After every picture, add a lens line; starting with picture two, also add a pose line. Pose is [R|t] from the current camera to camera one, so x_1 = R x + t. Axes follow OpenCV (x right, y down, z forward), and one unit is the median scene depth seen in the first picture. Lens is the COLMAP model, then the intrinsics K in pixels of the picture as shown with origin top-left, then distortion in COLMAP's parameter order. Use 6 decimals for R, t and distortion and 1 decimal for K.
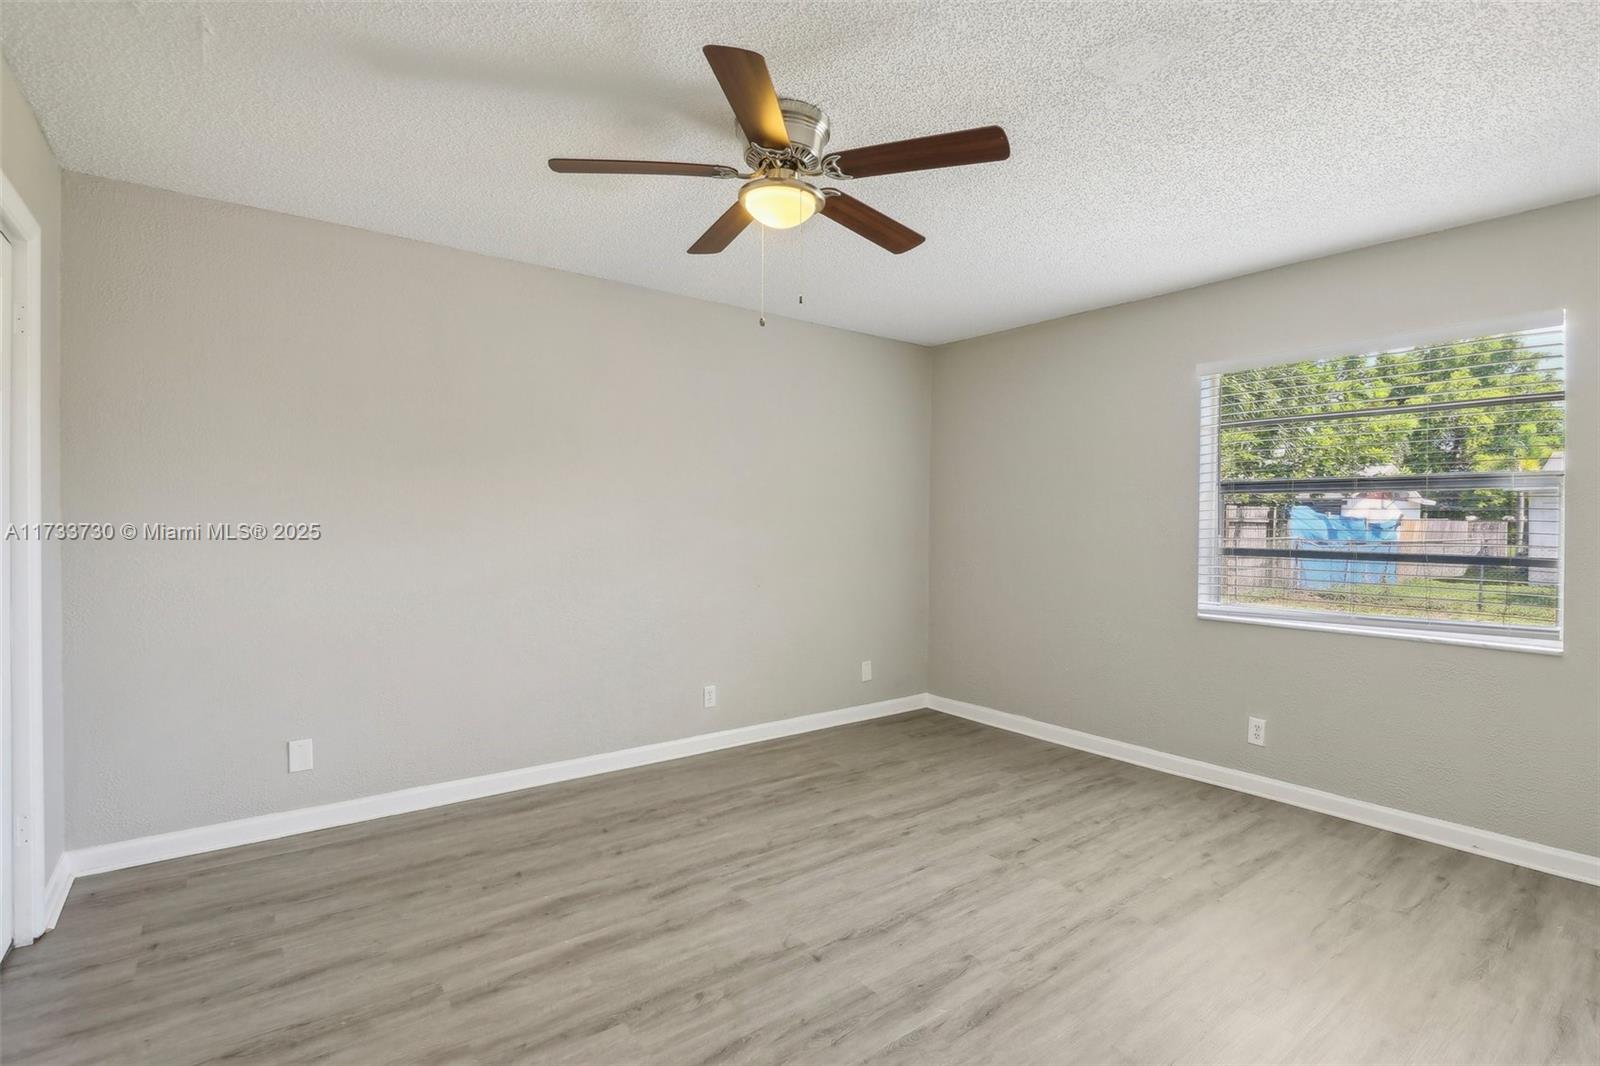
lens RADIAL K [[757.0, 0, 806.8], [0, 757.0, 533.0], [0, 0, 1]] dist [-0.035819, 0.005006]
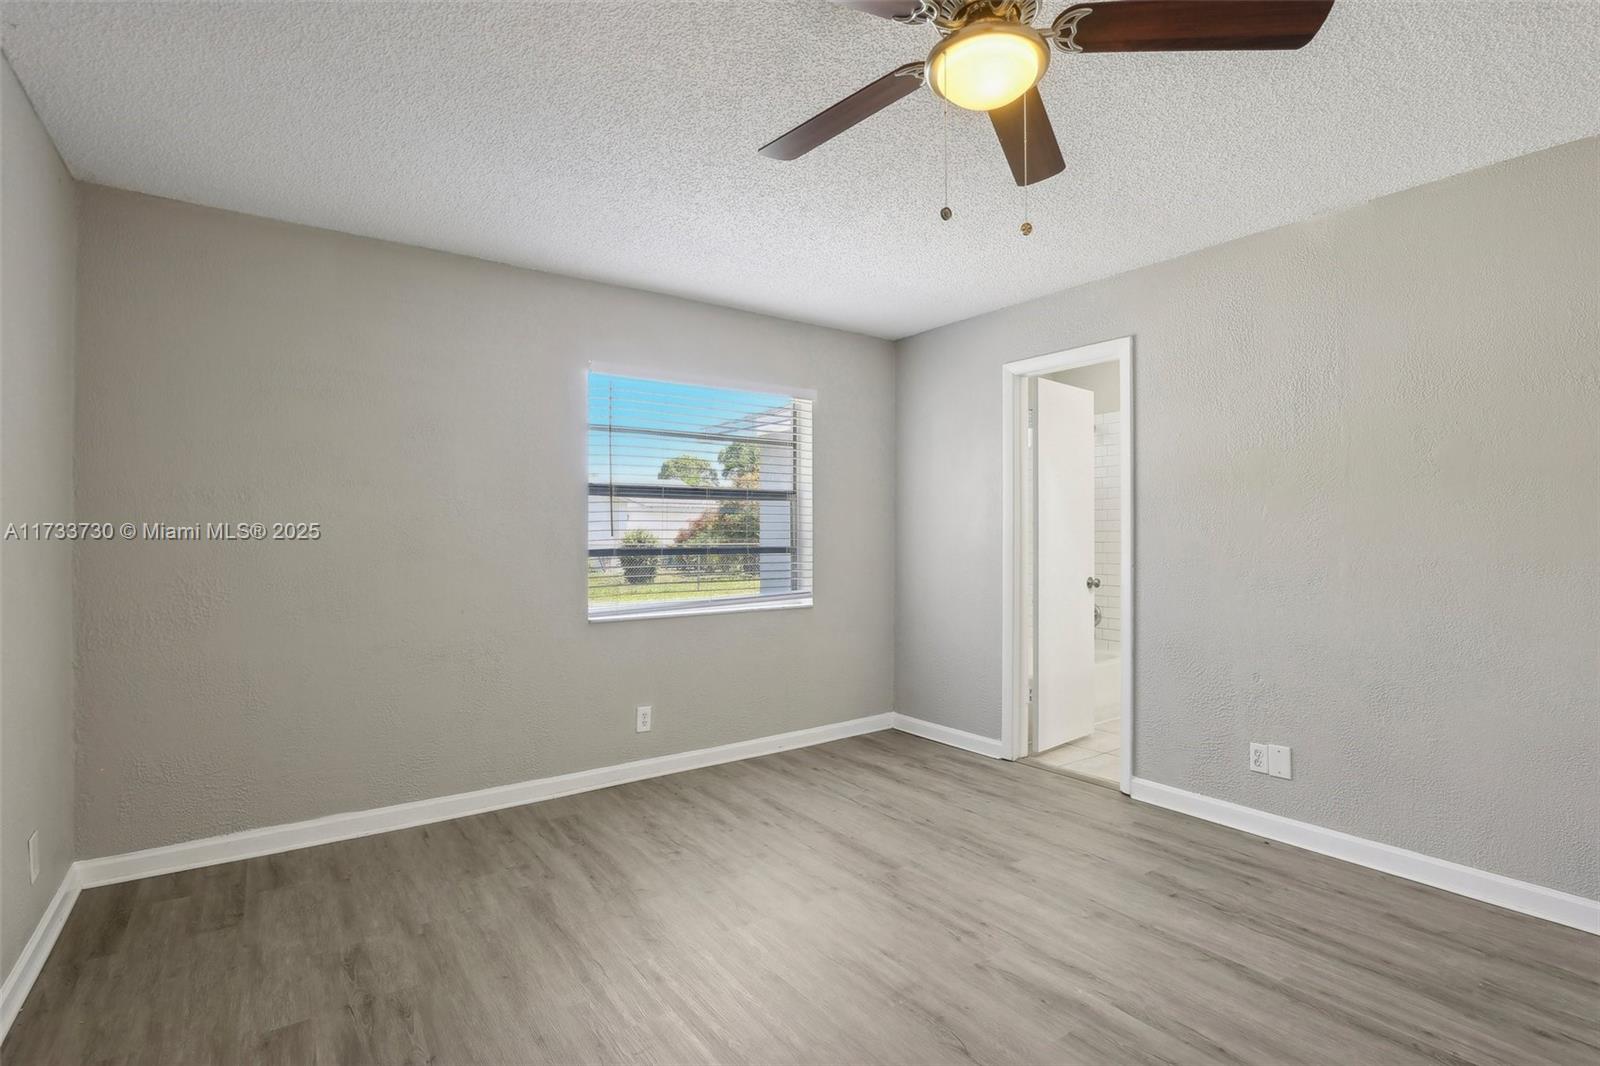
lens RADIAL K [[757.0, 0, 807.3], [0, 757.0, 523.6], [0, 0, 1]] dist [-0.035819, 0.005006]
pose [[0.026534, 0.002188, 0.999646, -0.540935], [0.017295, 0.999847, -0.002647, -0.008493], [-0.999498, 0.017359, 0.026492, 0.839223]]
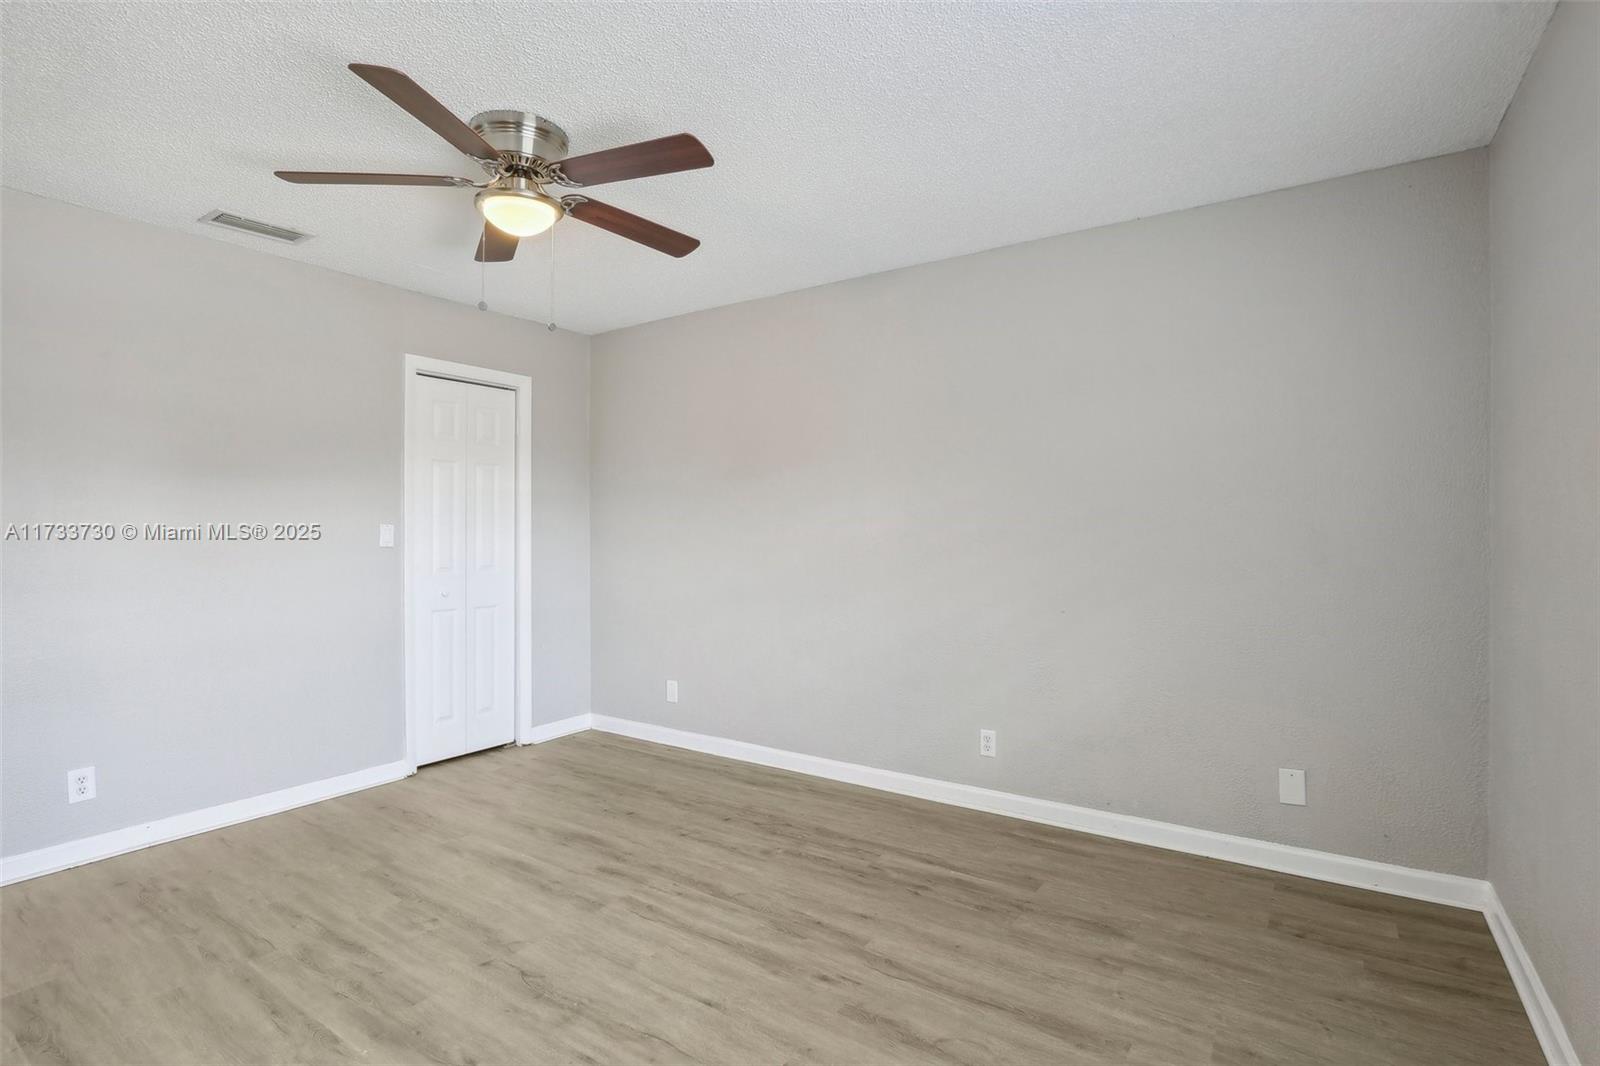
lens RADIAL K [[757.0, 0, 816.3], [0, 757.0, 533.8], [0, 0, 1]] dist [-0.035819, 0.005006]
pose [[0.331208, 0.000328, -0.943558, 0.768114], [-0.009087, 0.999955, -0.002842, -0.002130], [0.943514, 0.009515, 0.331196, 0.762972]]
